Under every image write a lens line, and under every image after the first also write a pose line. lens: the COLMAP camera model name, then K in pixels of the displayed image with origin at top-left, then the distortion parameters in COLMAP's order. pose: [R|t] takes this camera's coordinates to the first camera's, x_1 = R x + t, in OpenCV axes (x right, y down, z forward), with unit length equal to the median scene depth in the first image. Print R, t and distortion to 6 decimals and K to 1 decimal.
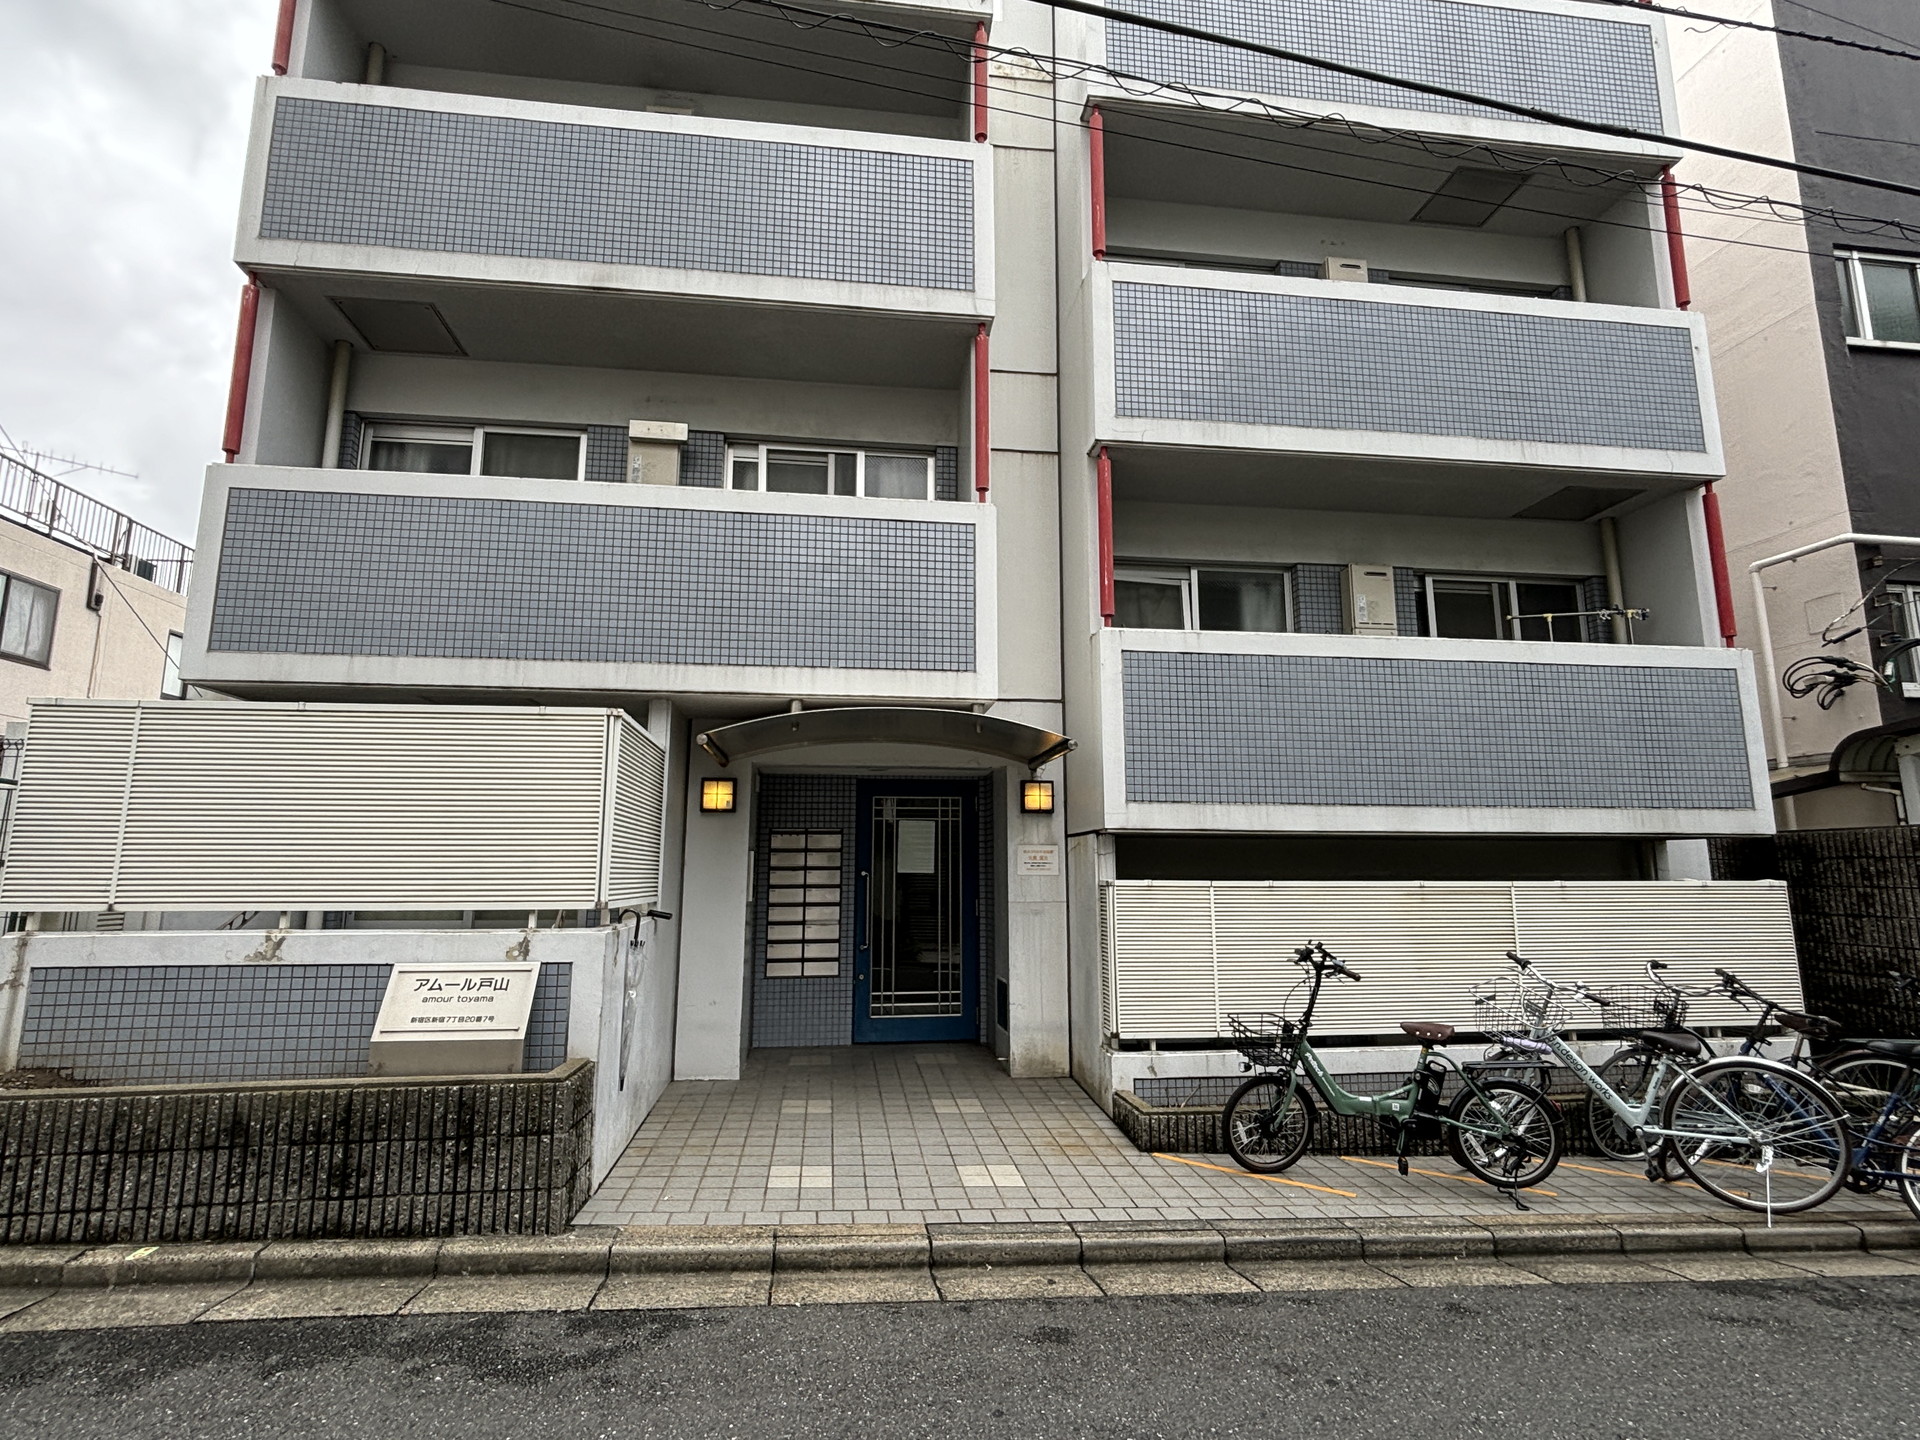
lens RADIAL K [[963.1, 0, 959.7], [0, 963.1, 709.7], [0, 0, 1]] dist [-0.022769, 0.016144]
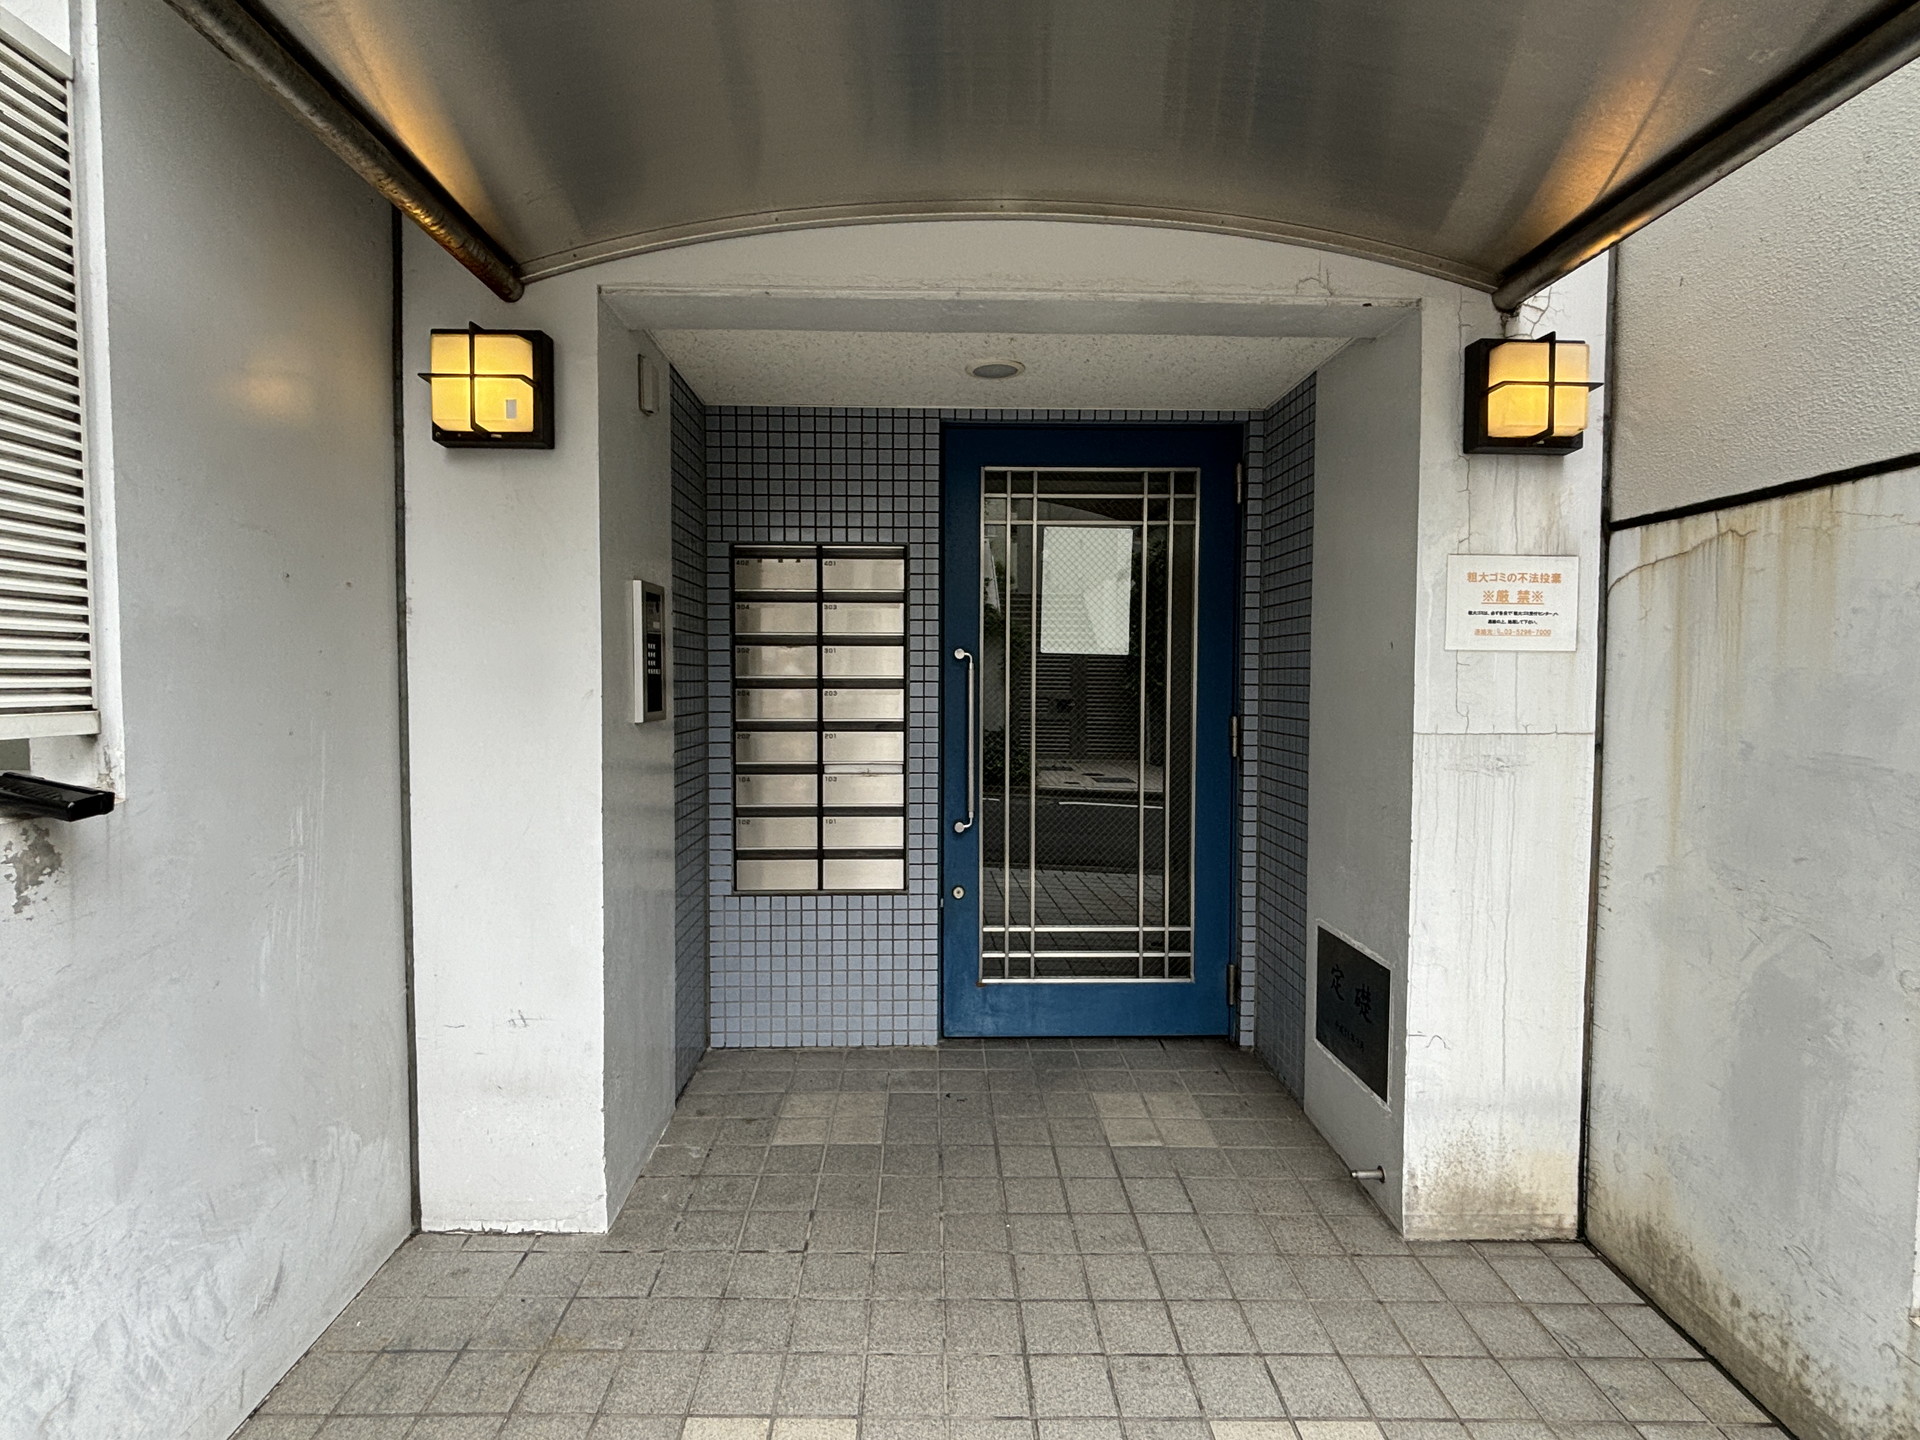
lens RADIAL K [[963.1, 0, 959.7], [0, 963.1, 709.7], [0, 0, 1]] dist [-0.022769, 0.016144]
pose [[0.995406, 0.005780, -0.095570, -0.075915], [0.013300, 0.980152, 0.197799, 0.140996], [0.094817, -0.198162, 0.975573, 0.743200]]
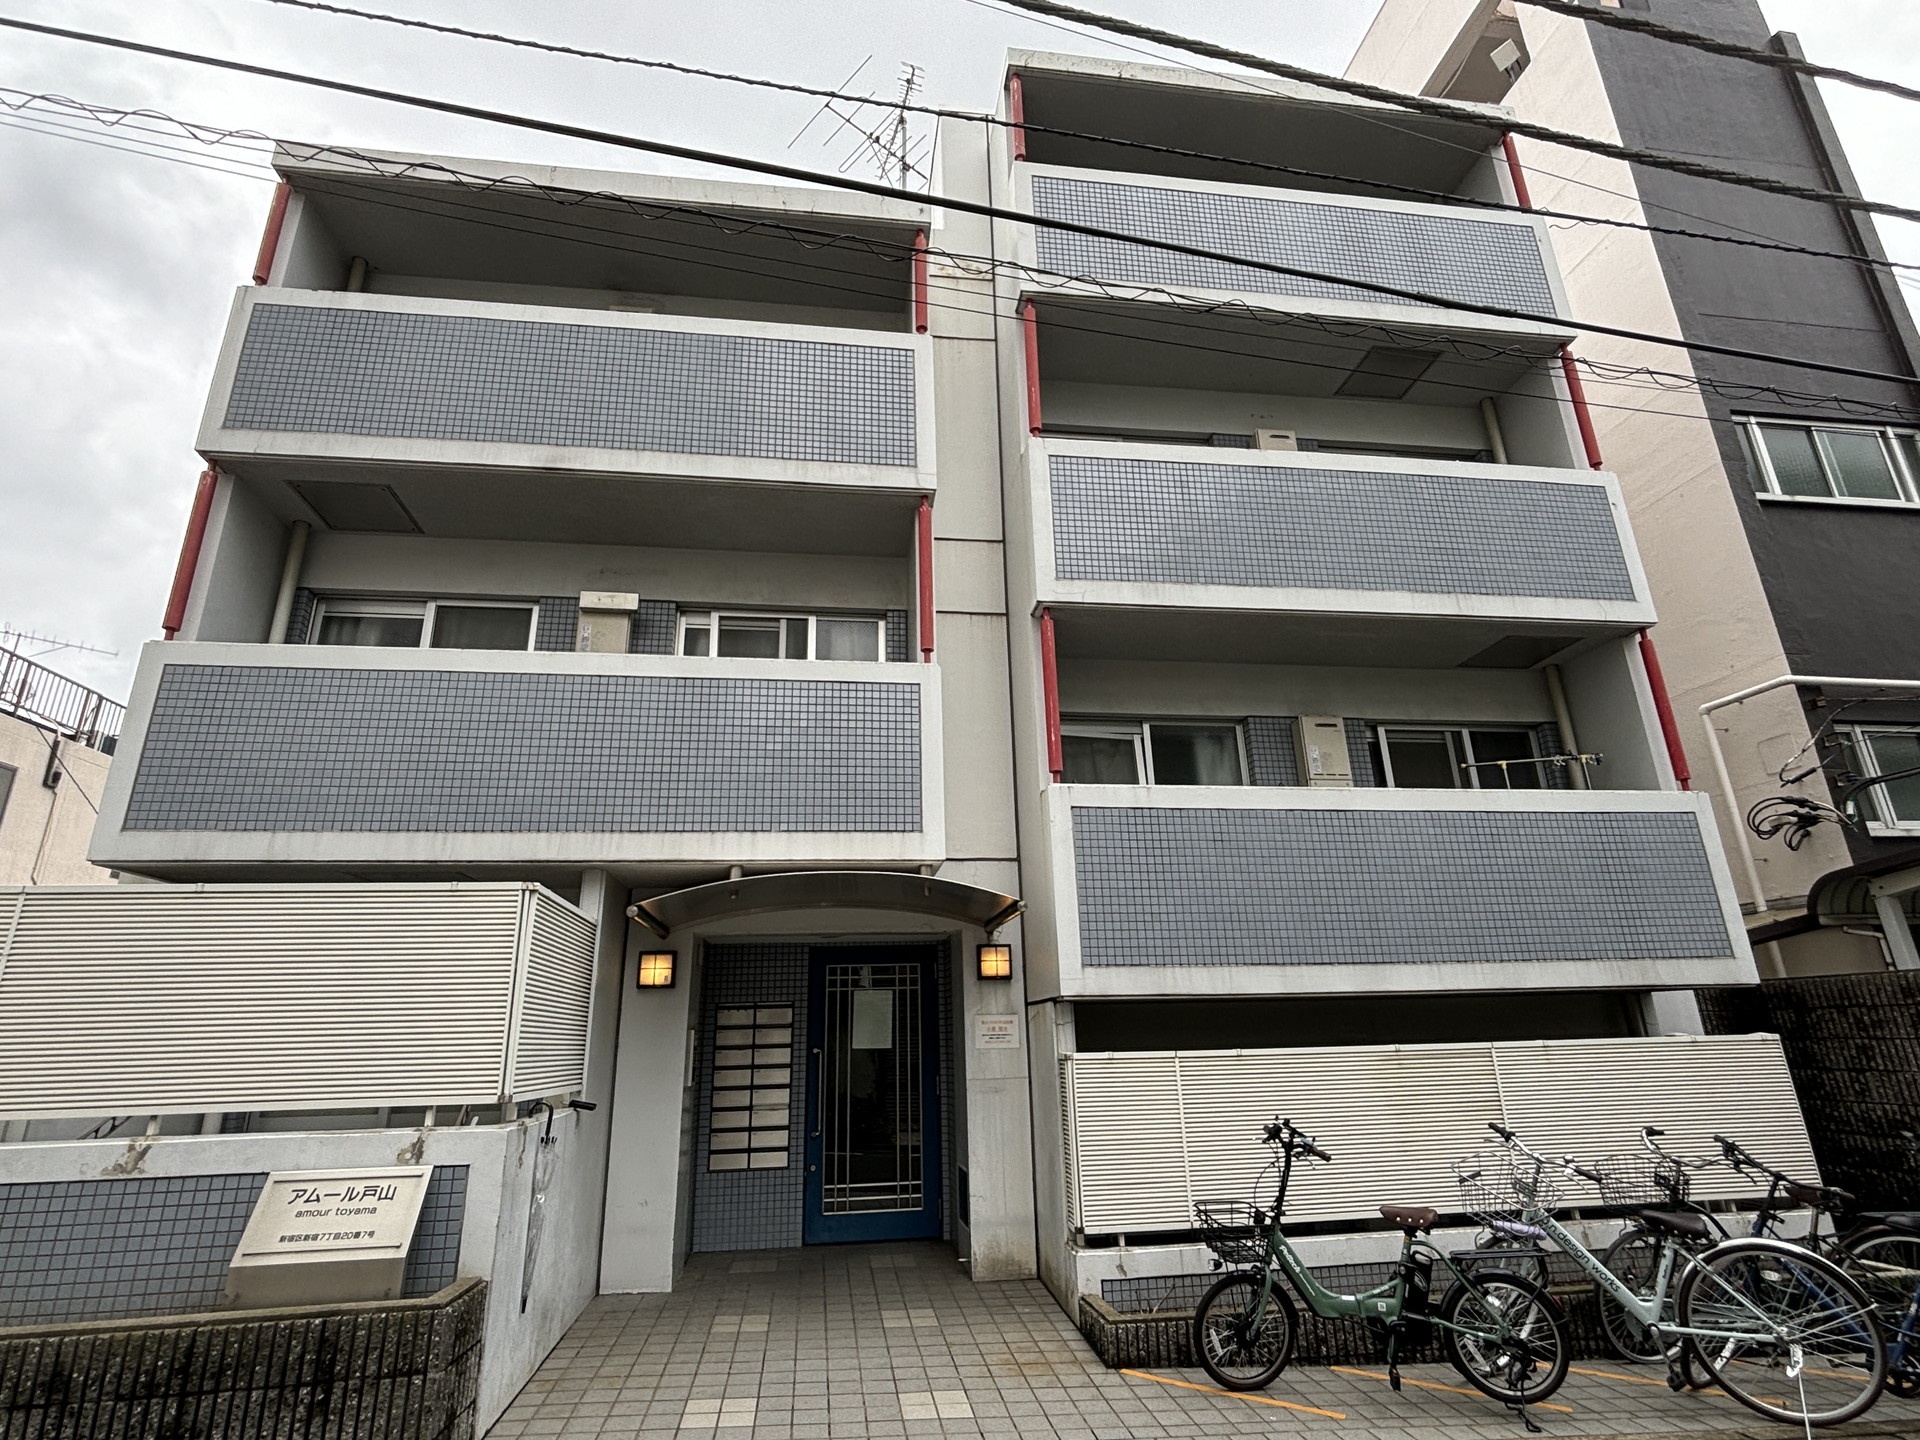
lens RADIAL K [[962.0, 0, 955.9], [0, 962.0, 711.1], [0, 0, 1]] dist [0.000657, 0.001272]
pose [[0.999630, -0.021652, 0.016464, 0.037410], [0.024063, 0.986151, -0.164096, -0.000631], [-0.012683, 0.164432, 0.986307, 0.011826]]
